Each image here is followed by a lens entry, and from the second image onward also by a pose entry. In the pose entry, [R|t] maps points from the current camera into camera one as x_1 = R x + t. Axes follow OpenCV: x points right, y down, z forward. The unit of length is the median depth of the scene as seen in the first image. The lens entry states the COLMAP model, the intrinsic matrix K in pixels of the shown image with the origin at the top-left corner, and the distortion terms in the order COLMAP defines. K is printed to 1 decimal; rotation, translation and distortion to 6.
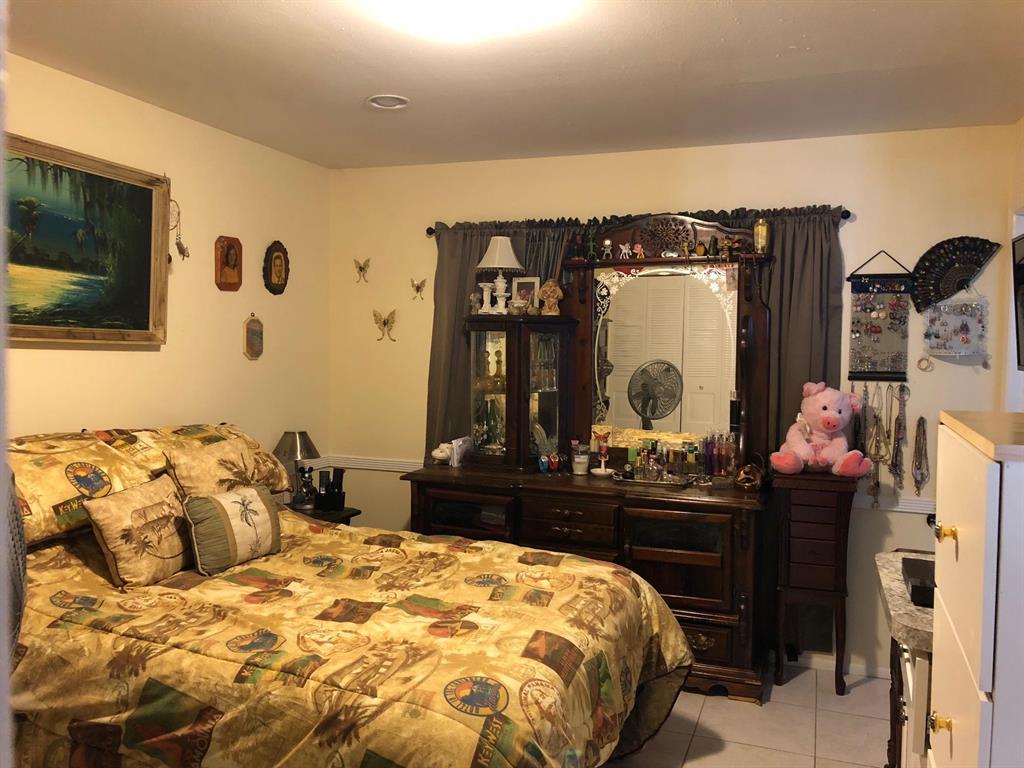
lens RADIAL K [[835.9, 0, 517.2], [0, 835.9, 381.2], [0, 0, 1]] dist [-0.004227, 0.015338]
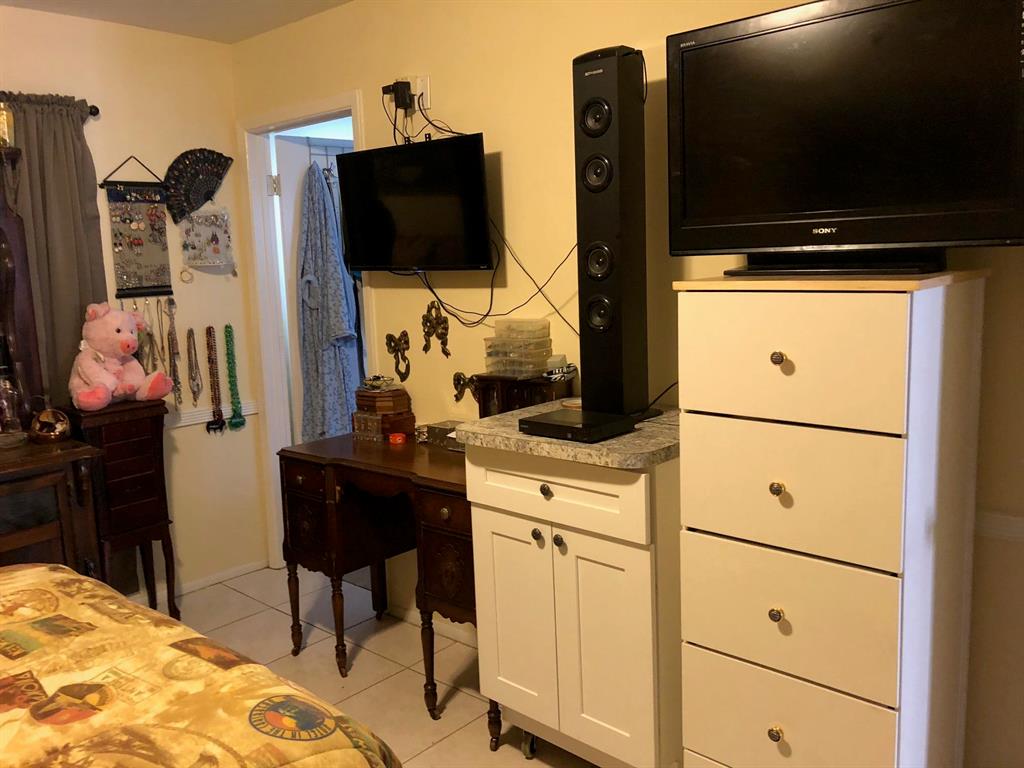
lens RADIAL K [[835.9, 0, 516.4], [0, 835.9, 384.6], [0, 0, 1]] dist [-0.004227, 0.015338]
pose [[0.348870, -0.173562, 0.920959, -0.319994], [0.088665, 0.984406, 0.151932, -0.009070], [-0.932967, 0.028653, 0.358819, 0.275300]]
